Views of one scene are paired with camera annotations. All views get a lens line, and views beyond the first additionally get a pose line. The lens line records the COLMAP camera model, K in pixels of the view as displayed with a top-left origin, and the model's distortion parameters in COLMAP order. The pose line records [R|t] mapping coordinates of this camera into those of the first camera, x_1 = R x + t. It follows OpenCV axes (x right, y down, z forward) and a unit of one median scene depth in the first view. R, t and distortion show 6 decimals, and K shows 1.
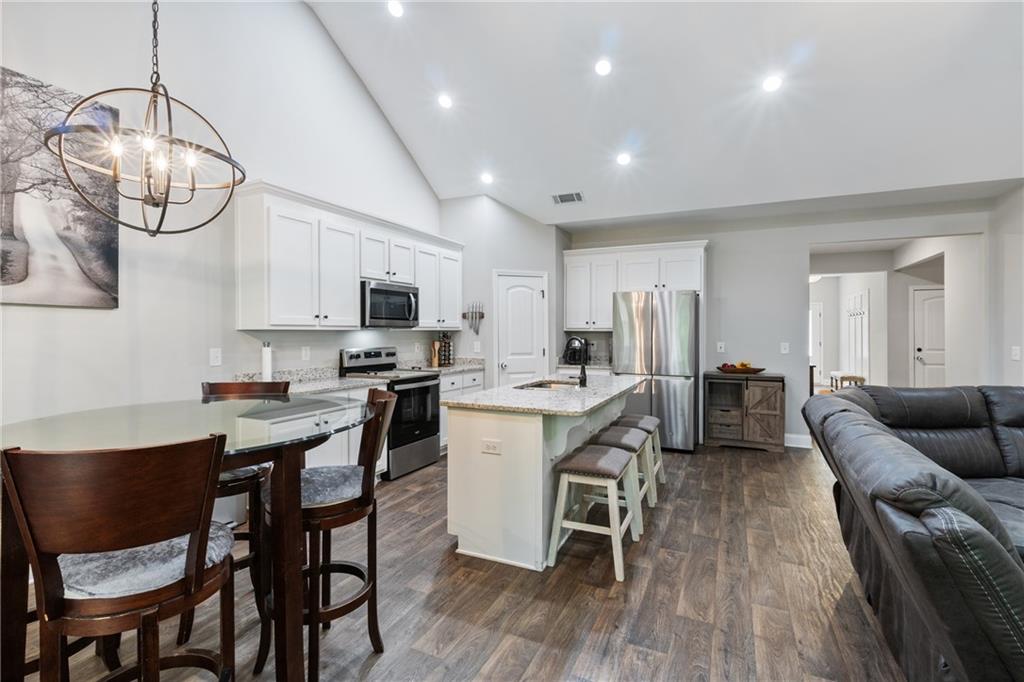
lens RADIAL K [[476.0, 0, 509.2], [0, 476.0, 339.8], [0, 0, 1]] dist [-0.013904, 0.002251]
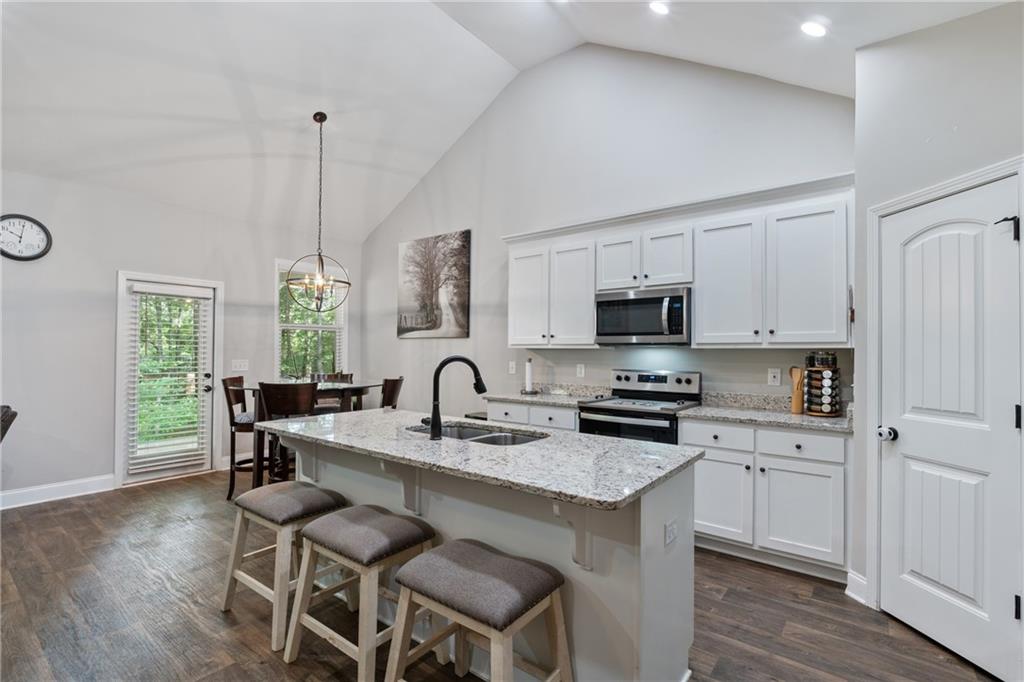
lens RADIAL K [[476.0, 0, 508.1], [0, 476.0, 336.7], [0, 0, 1]] dist [-0.013904, 0.002251]
pose [[-0.226526, -0.020424, -0.973791, 1.656295], [-0.009748, 0.999778, -0.018702, -0.065611], [0.973956, 0.005256, -0.226675, 2.800437]]
